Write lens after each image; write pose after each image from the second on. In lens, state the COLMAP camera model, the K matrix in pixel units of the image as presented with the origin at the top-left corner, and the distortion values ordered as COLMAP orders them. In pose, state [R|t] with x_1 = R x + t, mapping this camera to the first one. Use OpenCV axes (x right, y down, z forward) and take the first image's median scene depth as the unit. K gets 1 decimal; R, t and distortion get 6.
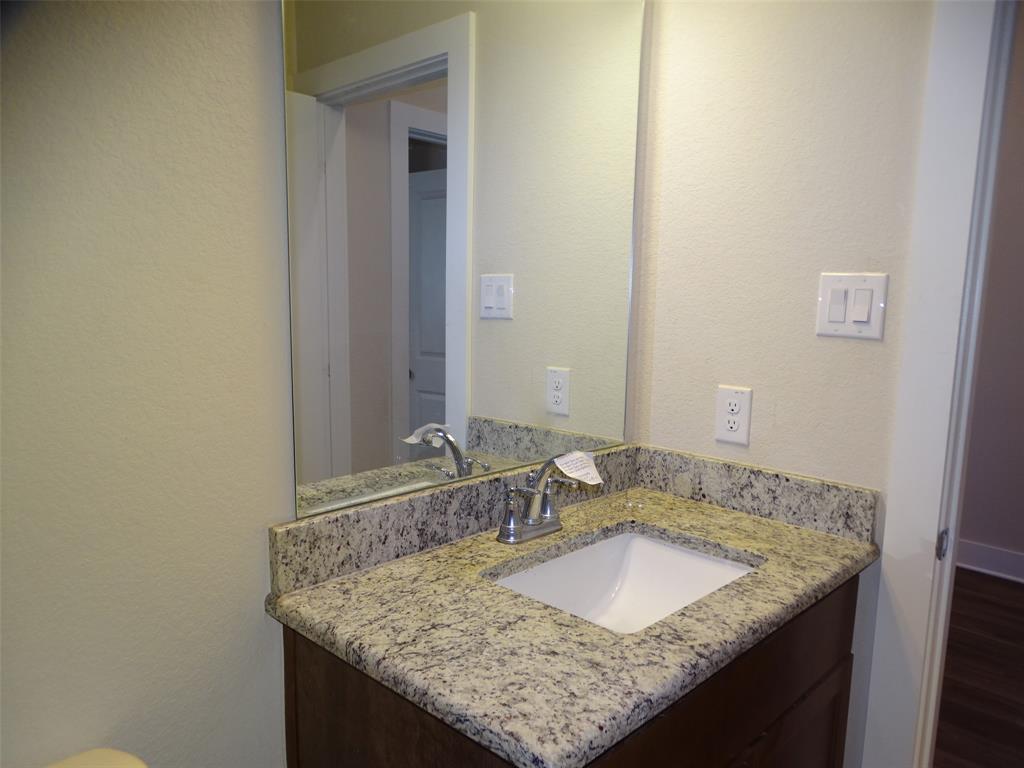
lens RADIAL K [[759.1, 0, 512.0], [0, 759.1, 384.0], [0, 0, 1]] dist [0.003421, -0.000299]
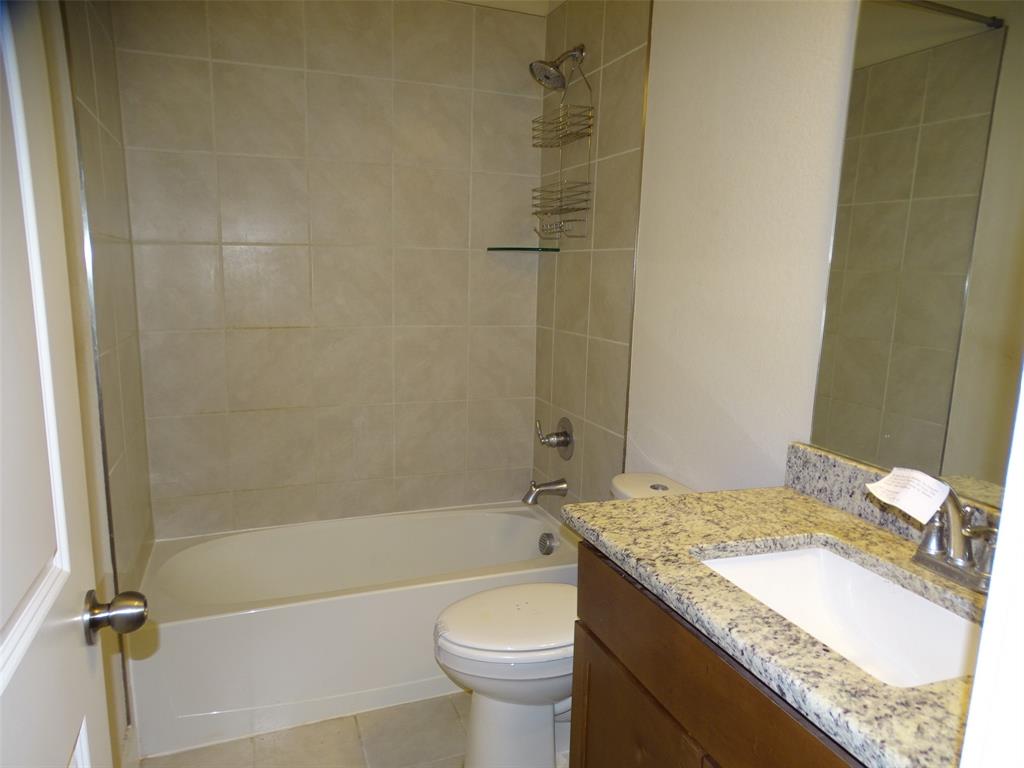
lens RADIAL K [[759.1, 0, 512.0], [0, 759.1, 384.0], [0, 0, 1]] dist [0.003421, -0.000299]
pose [[-0.401608, 0.134128, -0.905936, 1.229809], [-0.164672, 0.962518, 0.215505, -0.146931], [0.900885, 0.235731, -0.364468, 1.006897]]
